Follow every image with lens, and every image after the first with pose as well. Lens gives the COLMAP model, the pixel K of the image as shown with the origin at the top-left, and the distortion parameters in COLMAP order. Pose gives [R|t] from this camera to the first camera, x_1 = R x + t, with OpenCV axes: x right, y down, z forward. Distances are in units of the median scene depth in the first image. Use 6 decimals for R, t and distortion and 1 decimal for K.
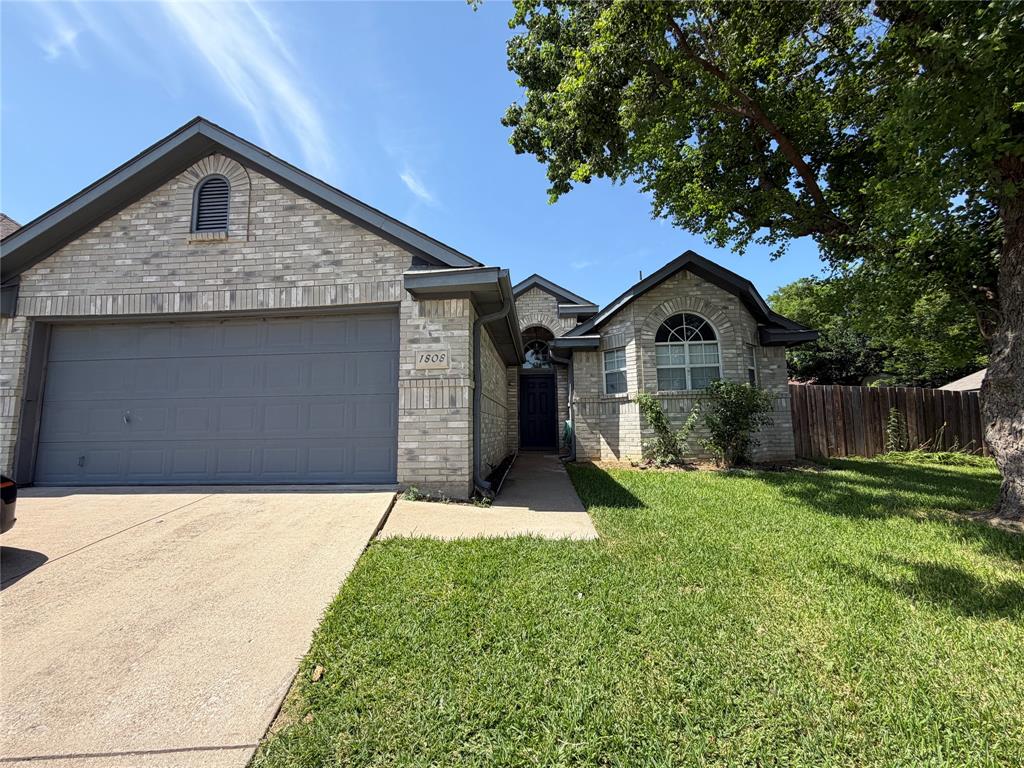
lens RADIAL K [[405.5, 0, 512.0], [0, 405.5, 384.0], [0, 0, 1]] dist [-0.004040, -0.000789]
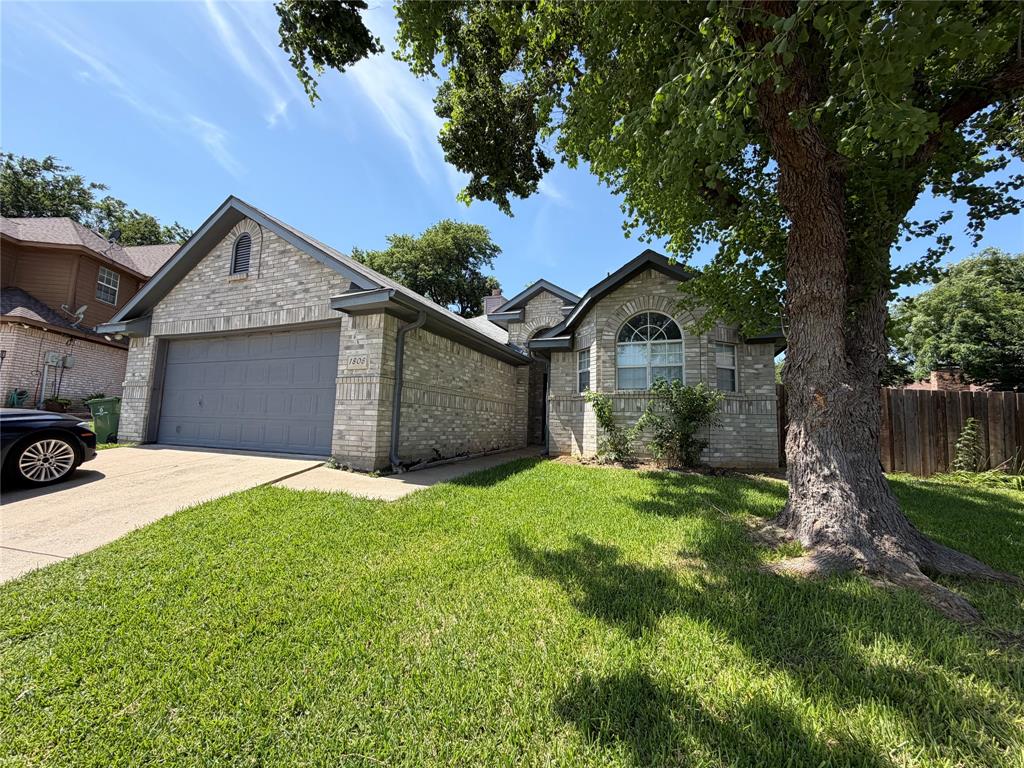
lens RADIAL K [[405.5, 0, 512.0], [0, 405.5, 384.0], [0, 0, 1]] dist [-0.004040, -0.000789]
pose [[0.951185, 0.011587, -0.308405, 0.613395], [-0.010226, 0.999930, 0.006030, -0.002656], [0.308453, -0.002582, 0.951236, -0.069874]]
